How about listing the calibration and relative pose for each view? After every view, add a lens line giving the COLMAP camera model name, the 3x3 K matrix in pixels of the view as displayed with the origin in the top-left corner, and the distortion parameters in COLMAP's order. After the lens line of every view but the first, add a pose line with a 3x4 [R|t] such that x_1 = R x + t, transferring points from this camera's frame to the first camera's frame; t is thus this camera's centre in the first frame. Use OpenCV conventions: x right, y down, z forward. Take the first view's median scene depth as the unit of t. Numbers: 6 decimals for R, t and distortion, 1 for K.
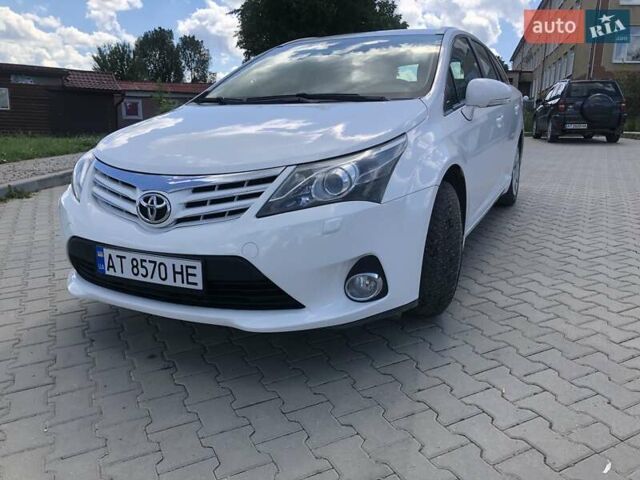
lens RADIAL K [[518.4, 0, 324.9], [0, 518.4, 238.1], [0, 0, 1]] dist [0.032929, -0.045340]
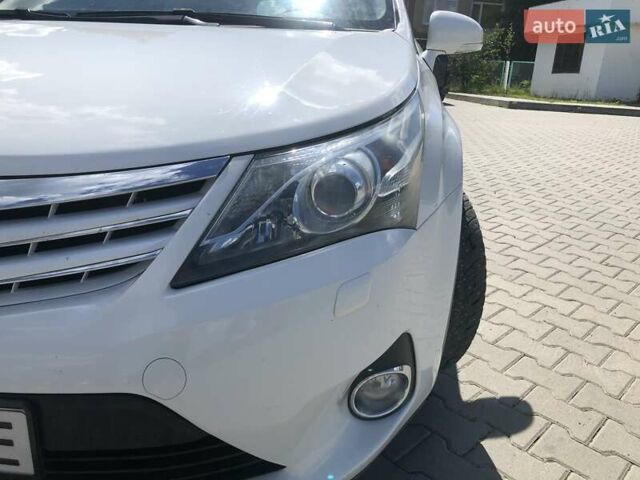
lens RADIAL K [[518.4, 0, 316.3], [0, 518.4, 245.2], [0, 0, 1]] dist [0.032929, -0.045340]
pose [[0.949871, -0.055335, 0.307706, -0.137828], [0.025129, 0.994541, 0.101275, -0.104256], [-0.311630, -0.088465, 0.946076, 0.547956]]
